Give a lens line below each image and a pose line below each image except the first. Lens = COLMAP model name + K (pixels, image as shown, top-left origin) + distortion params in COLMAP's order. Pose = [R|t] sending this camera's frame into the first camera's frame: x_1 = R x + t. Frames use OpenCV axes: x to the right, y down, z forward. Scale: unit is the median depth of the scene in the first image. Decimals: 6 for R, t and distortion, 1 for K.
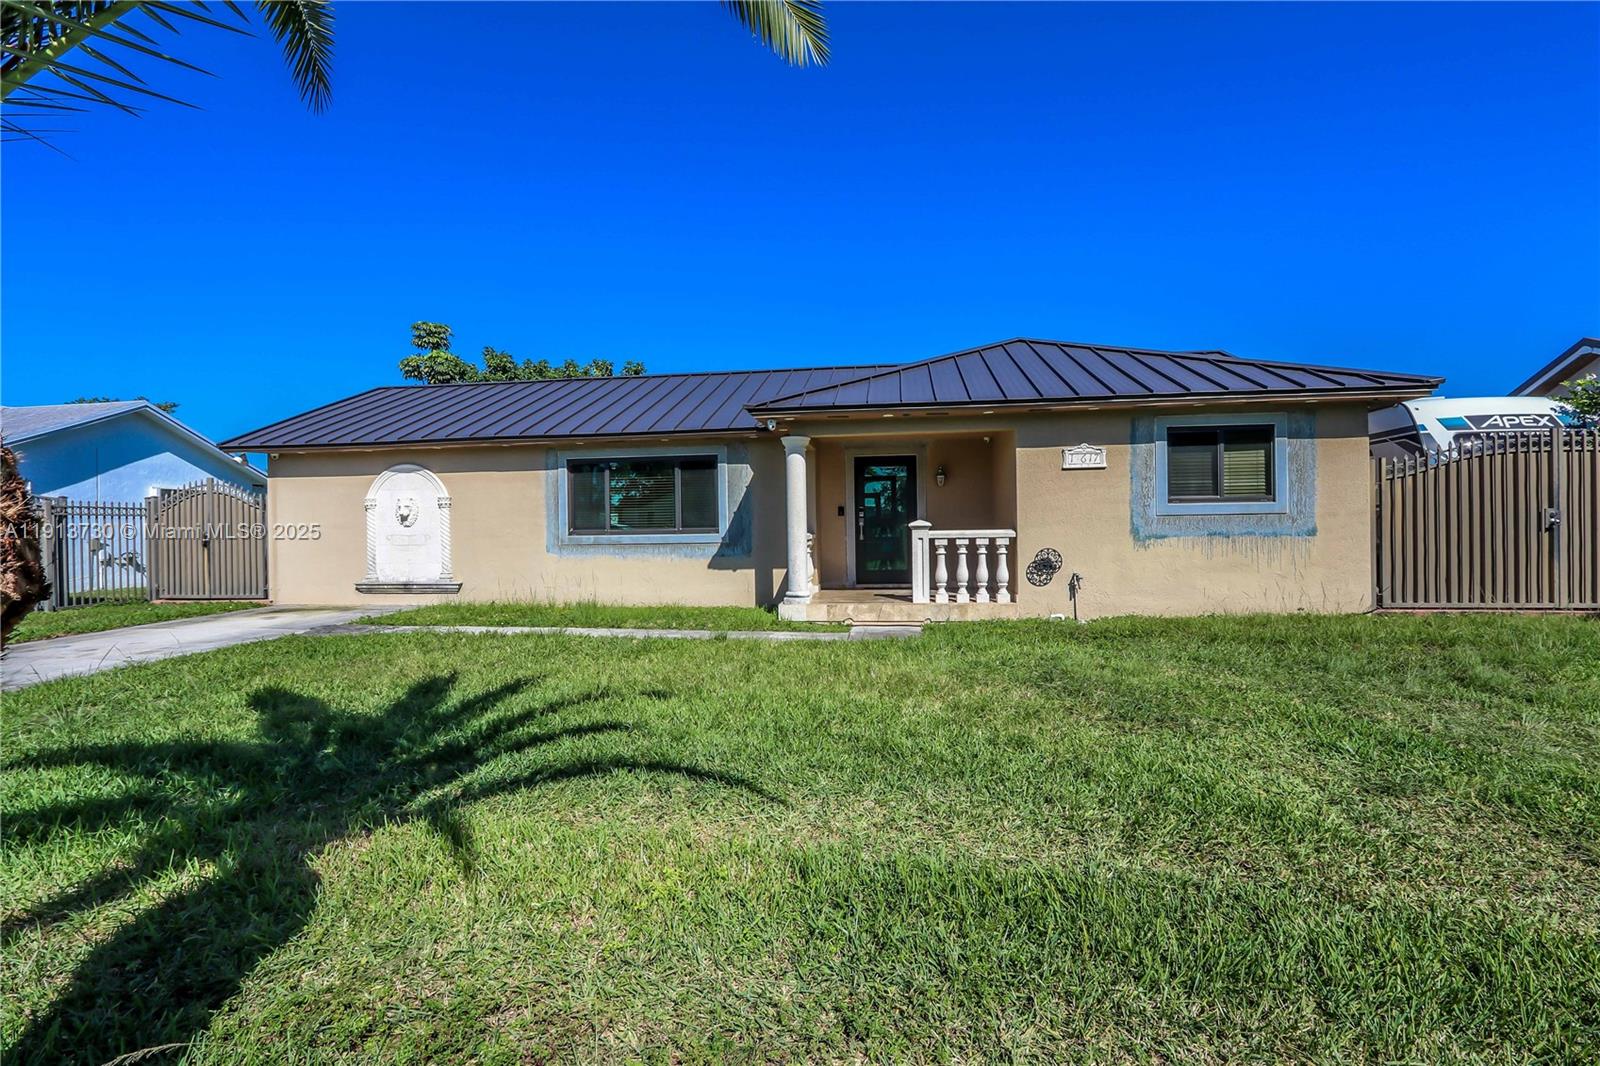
lens RADIAL K [[756.7, 0, 792.1], [0, 756.7, 528.2], [0, 0, 1]] dist [-0.012555, 0.000372]
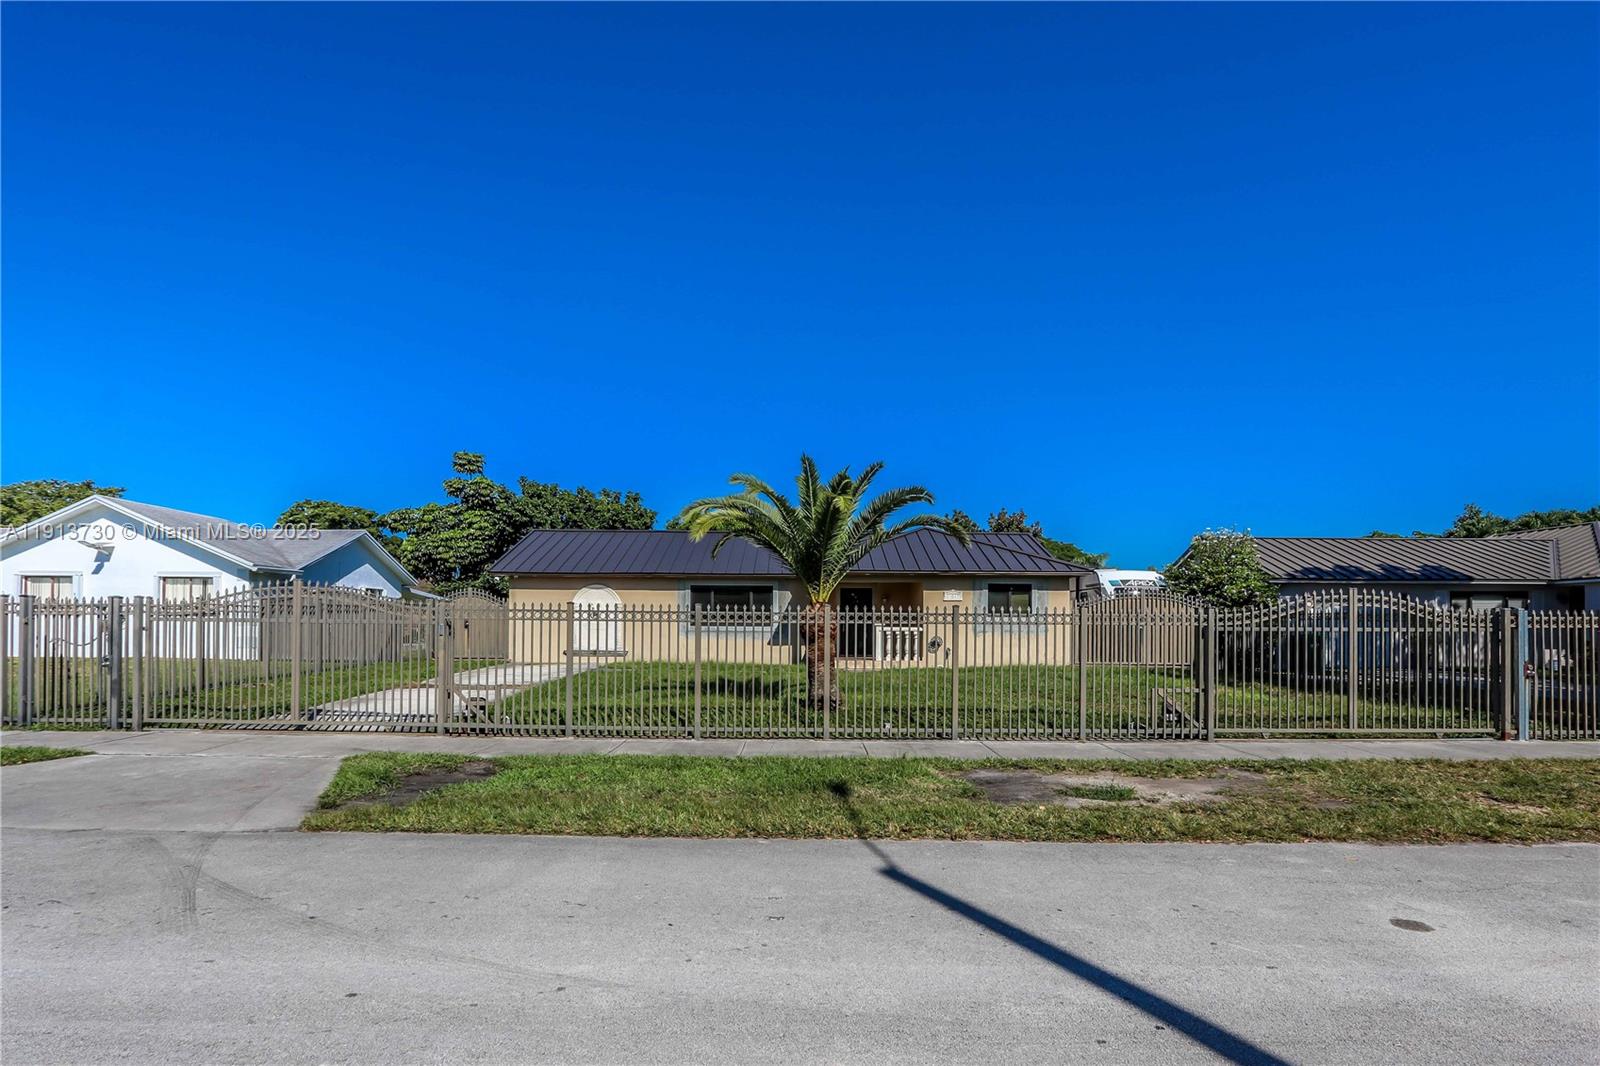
lens RADIAL K [[766.6, 0, 800.5], [0, 766.6, 614.9], [0, 0, 1]] dist [-0.014934, 0.000315]
pose [[0.989356, 0.020539, 0.144056, -0.363954], [-0.019460, 0.999771, -0.008892, -0.007762], [-0.144206, 0.005994, 0.989530, -1.116139]]
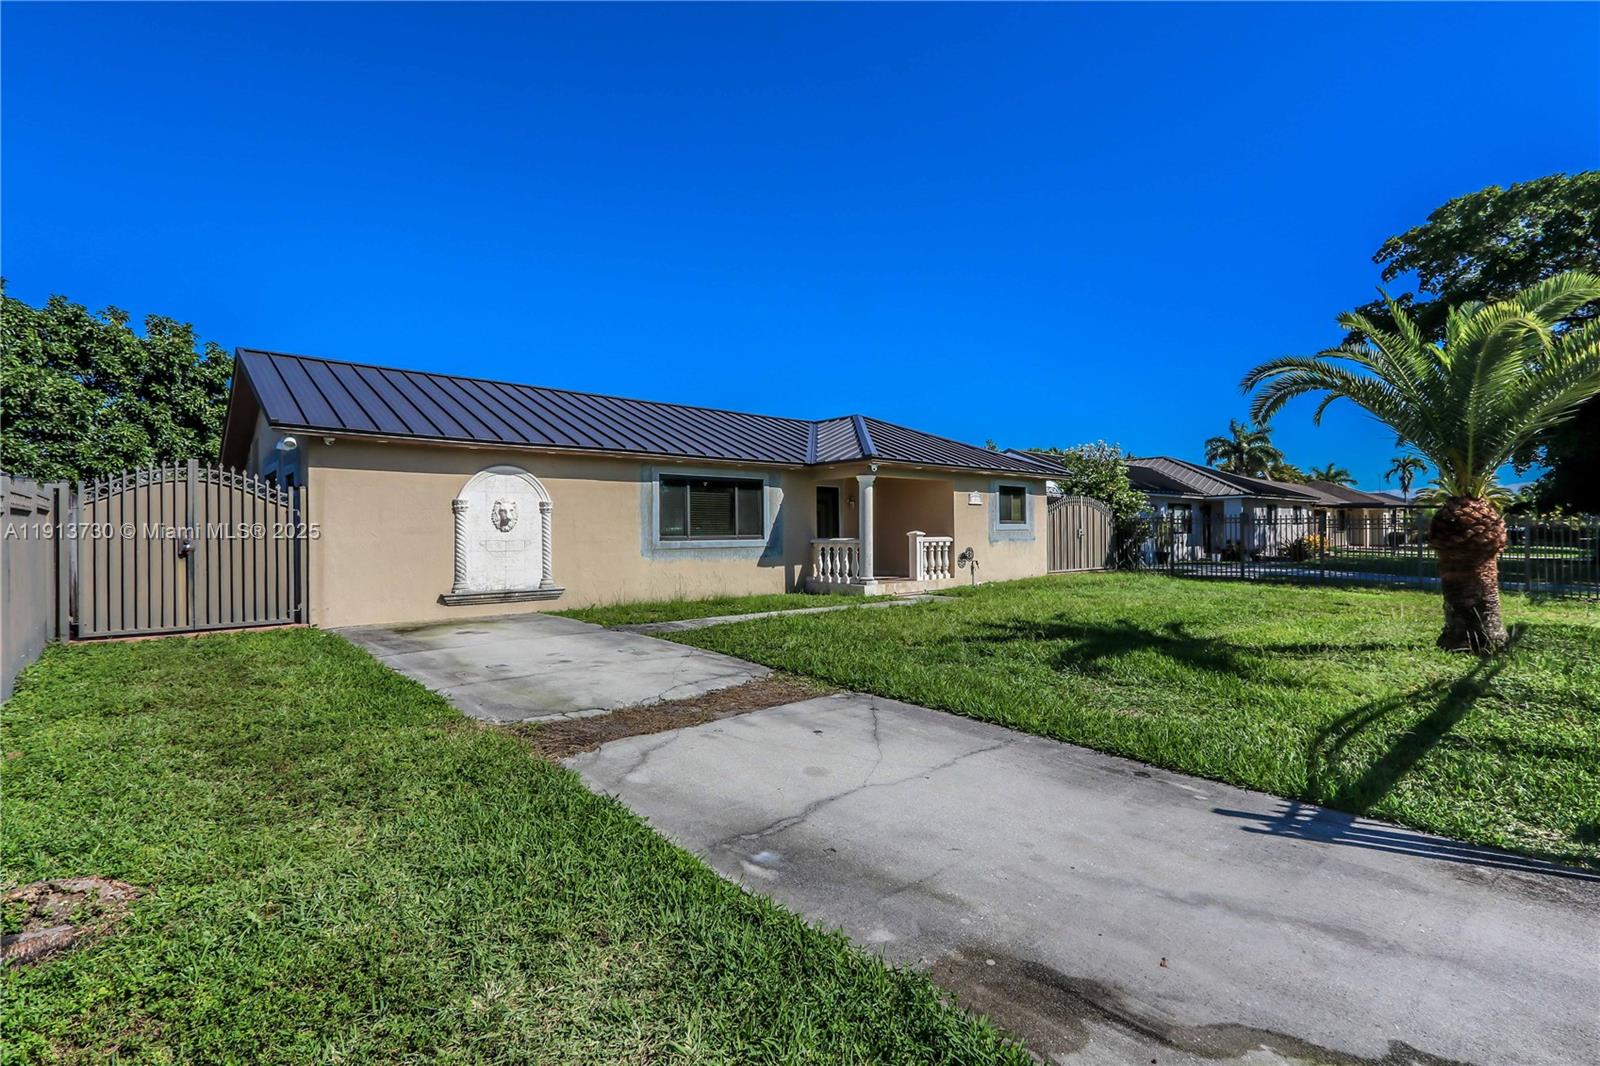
lens RADIAL K [[737.2, 0, 785.1], [0, 737.2, 534.7], [0, 0, 1]] dist [-0.013675, 0.000630]
pose [[0.650441, 0.007664, 0.759518, -1.230686], [-0.001029, 0.999957, -0.009209, 0.012633], [-0.759556, 0.005208, 0.650421, 0.163672]]
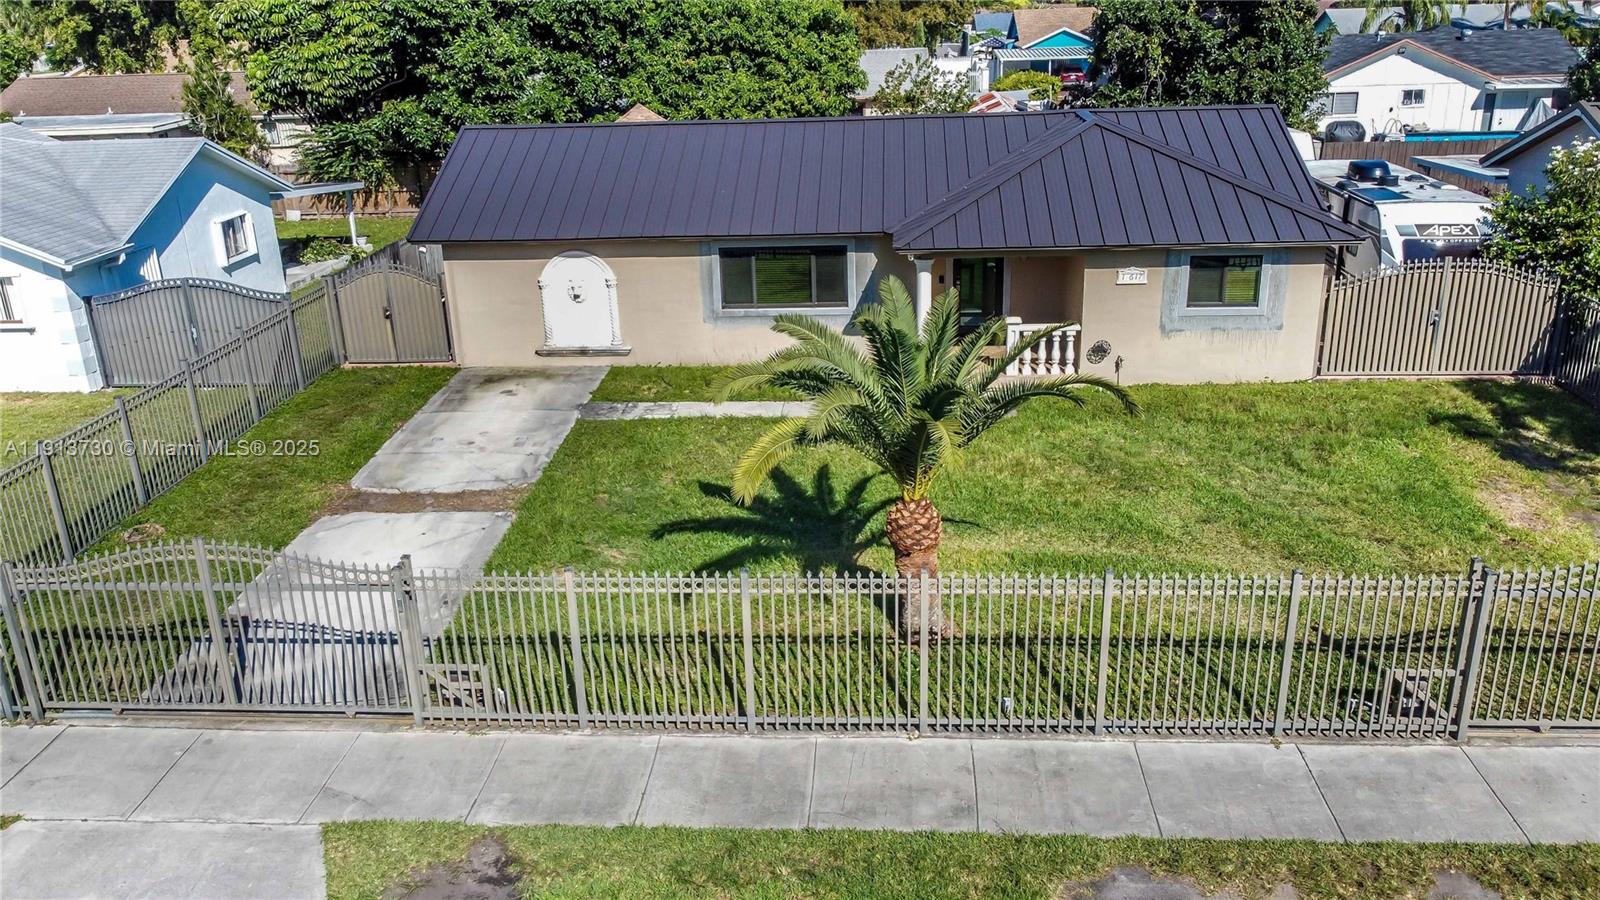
lens RADIAL K [[1229.9, 0, 800.0], [0, 1229.9, 450.0], [0, 0, 1]] dist [-0.001049, -0.002882]
pose [[0.997238, -0.040575, 0.062214, -0.366805], [0.016483, 0.937611, 0.347295, -0.564474], [-0.072424, -0.345310, 0.935690, -1.149756]]
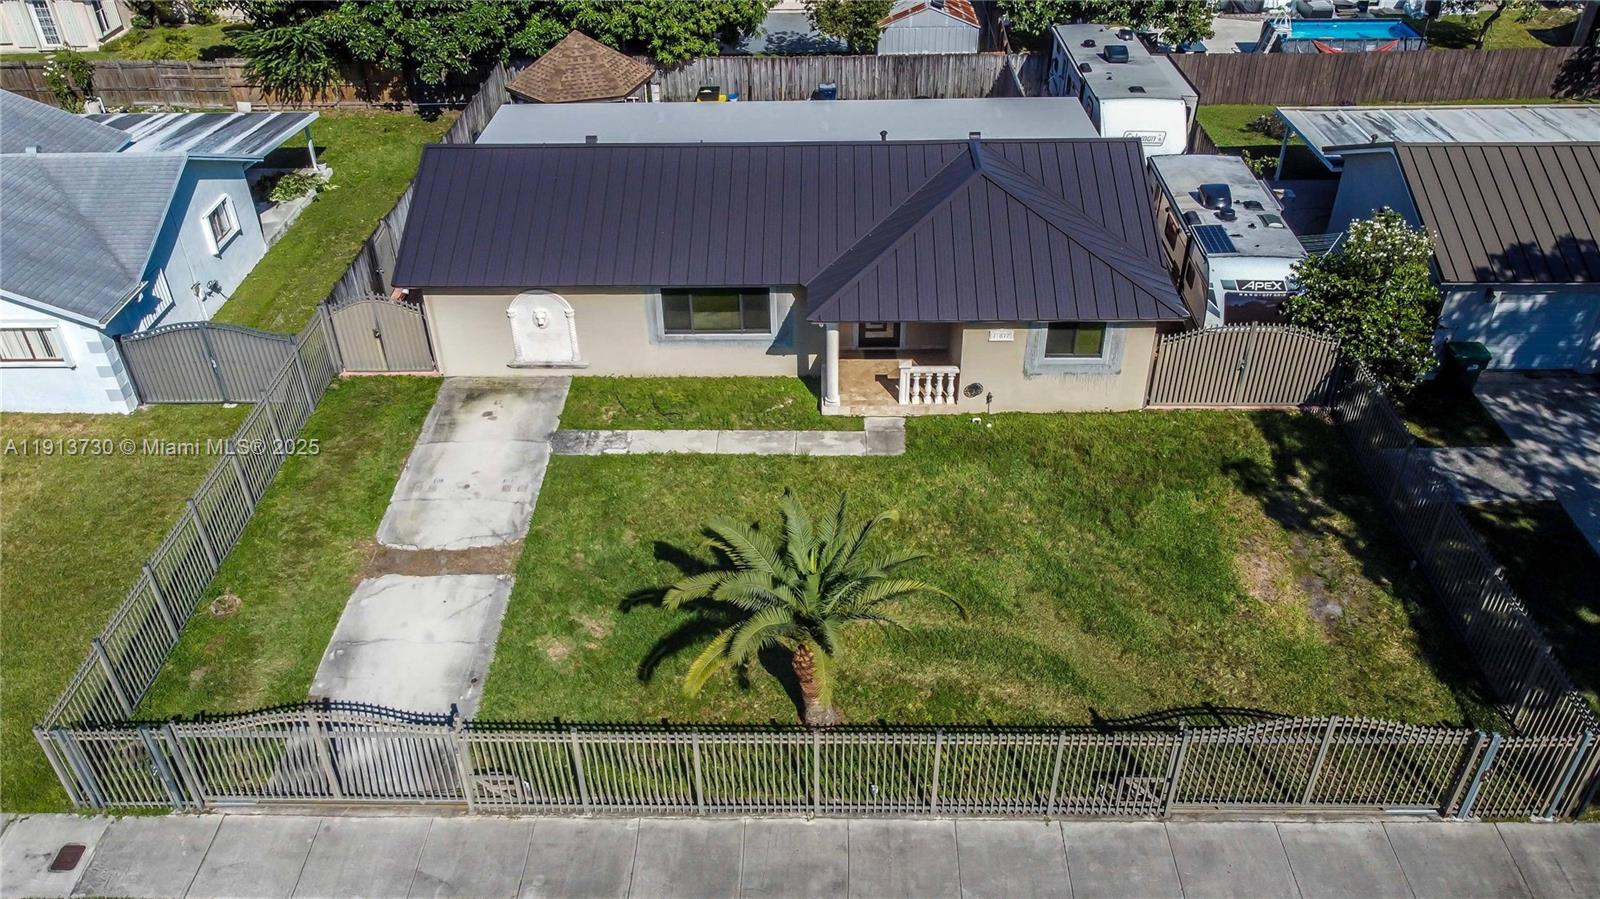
lens RADIAL K [[1208.5, 0, 800.0], [0, 1208.5, 449.5], [0, 0, 1]] dist [0.000398, -0.002887]
pose [[0.992549, -0.069835, 0.099848, -0.344929], [-0.000433, 0.817432, 0.576025, -1.390568], [-0.121846, -0.571776, 0.811311, -1.261164]]
